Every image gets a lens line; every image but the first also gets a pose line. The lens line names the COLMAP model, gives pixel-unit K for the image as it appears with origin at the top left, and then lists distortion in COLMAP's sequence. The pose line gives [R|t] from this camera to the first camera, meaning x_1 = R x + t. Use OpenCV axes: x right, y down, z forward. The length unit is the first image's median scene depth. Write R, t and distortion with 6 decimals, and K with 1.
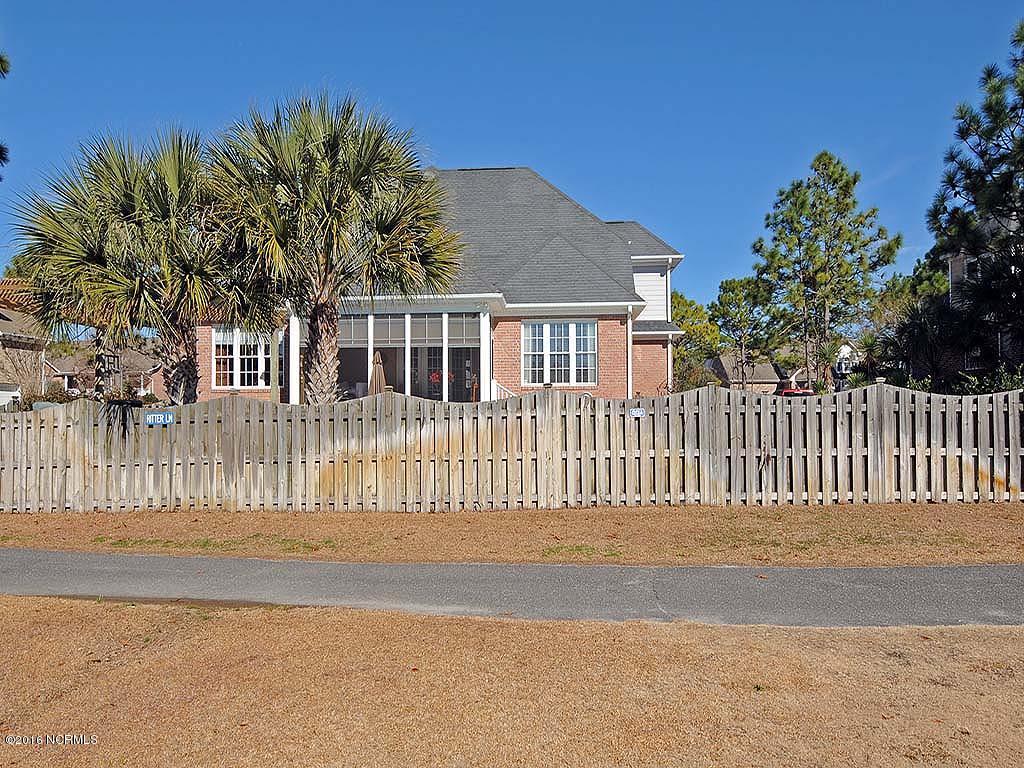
lens RADIAL K [[706.6, 0, 512.0], [0, 706.6, 384.0], [0, 0, 1]] dist [0.001325, 0.000355]
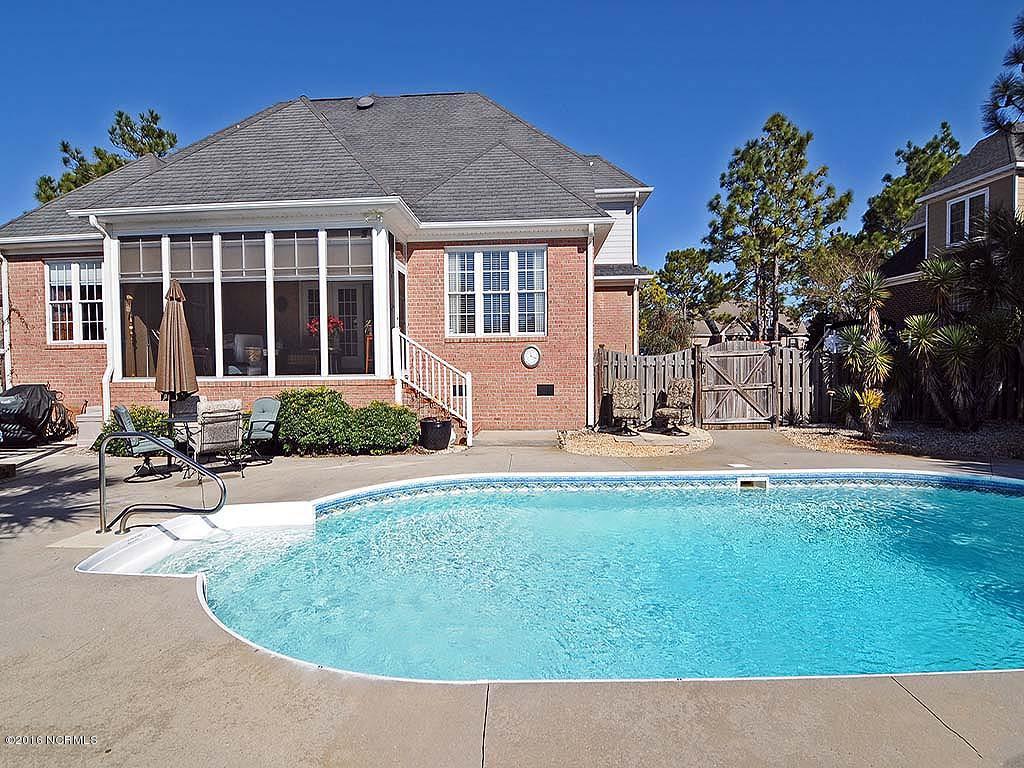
lens RADIAL K [[511.5, 0, 532.2], [0, 511.5, 376.8], [0, 0, 1]] dist [-0.004394, -0.012467]
pose [[0.998792, -0.008707, 0.048352, 0.068526], [0.005150, 0.997304, 0.073196, 0.004657], [-0.048859, -0.072858, 0.996145, 0.403251]]
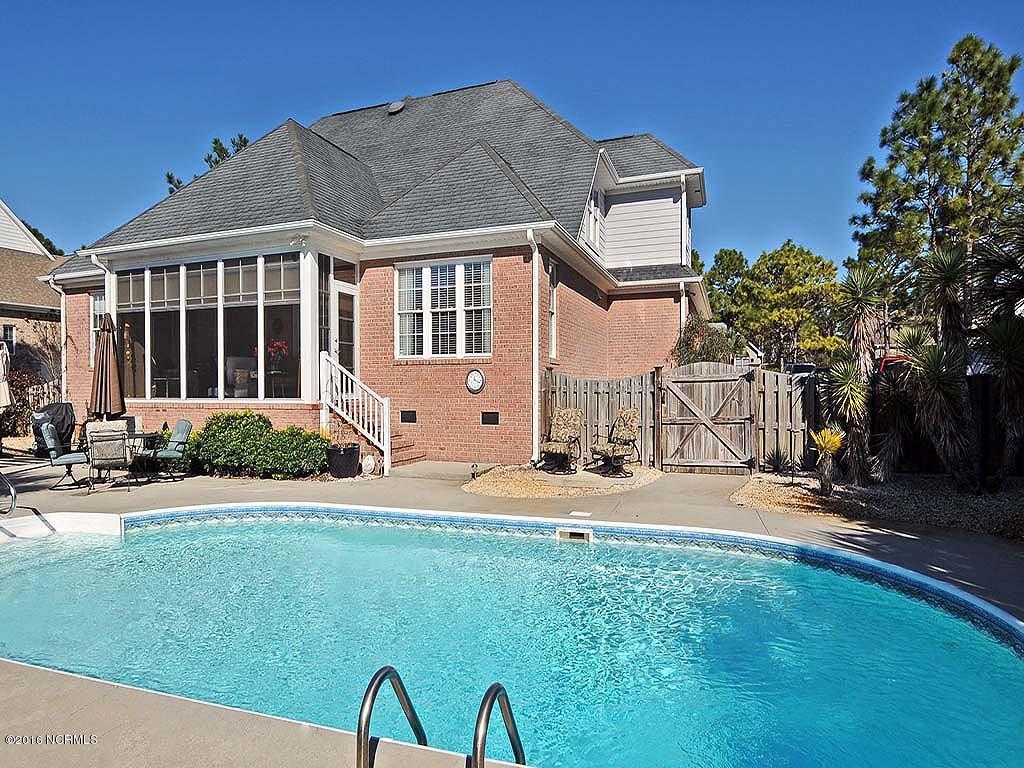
lens RADIAL K [[618.0, 0, 512.0], [0, 618.0, 384.0], [0, 0, 1]] dist [0.006504, -0.024327]
pose [[0.963296, -0.001088, -0.268438, 0.253469], [0.014449, 0.998752, 0.047803, -0.000368], [0.268051, -0.049927, 0.962110, 0.390926]]
